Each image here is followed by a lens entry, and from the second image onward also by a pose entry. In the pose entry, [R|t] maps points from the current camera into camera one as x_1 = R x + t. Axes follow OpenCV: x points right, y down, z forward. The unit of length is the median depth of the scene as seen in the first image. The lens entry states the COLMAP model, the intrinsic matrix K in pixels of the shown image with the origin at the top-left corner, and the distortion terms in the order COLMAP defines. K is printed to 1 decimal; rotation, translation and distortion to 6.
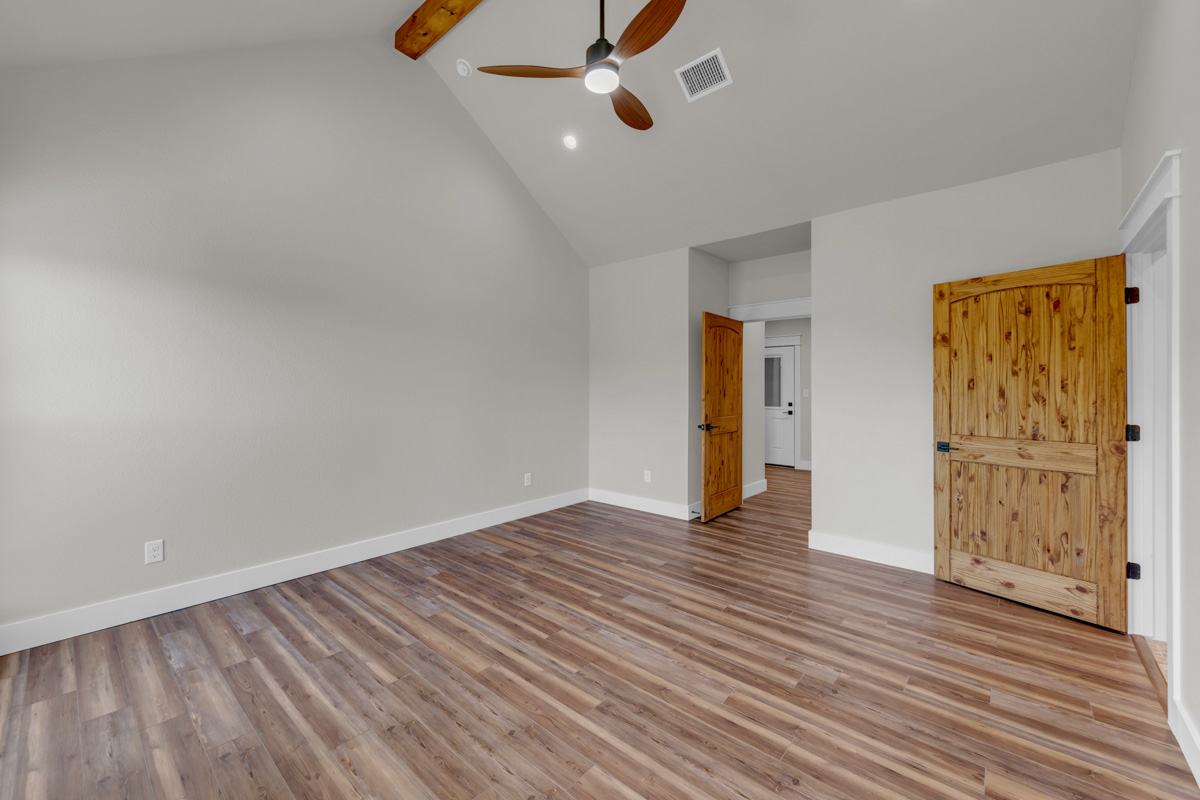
lens RADIAL K [[471.0, 0, 598.5], [0, 471.0, 390.3], [0, 0, 1]] dist [0.013132, -0.001360]
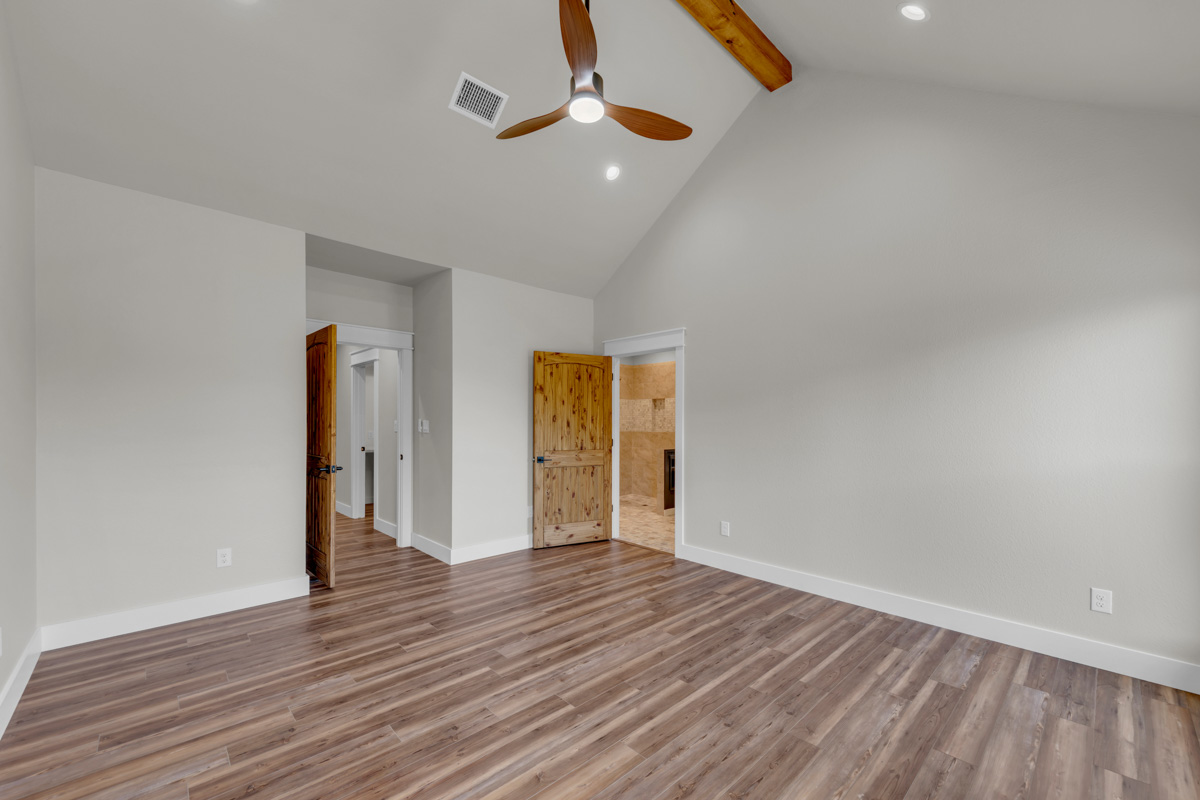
lens RADIAL K [[471.0, 0, 598.4], [0, 471.0, 426.2], [0, 0, 1]] dist [0.013132, -0.001360]
pose [[0.112319, -0.012189, 0.993597, -0.846290], [-0.000399, 0.999924, 0.012312, -0.007429], [-0.993672, -0.001779, 0.112305, 0.744584]]
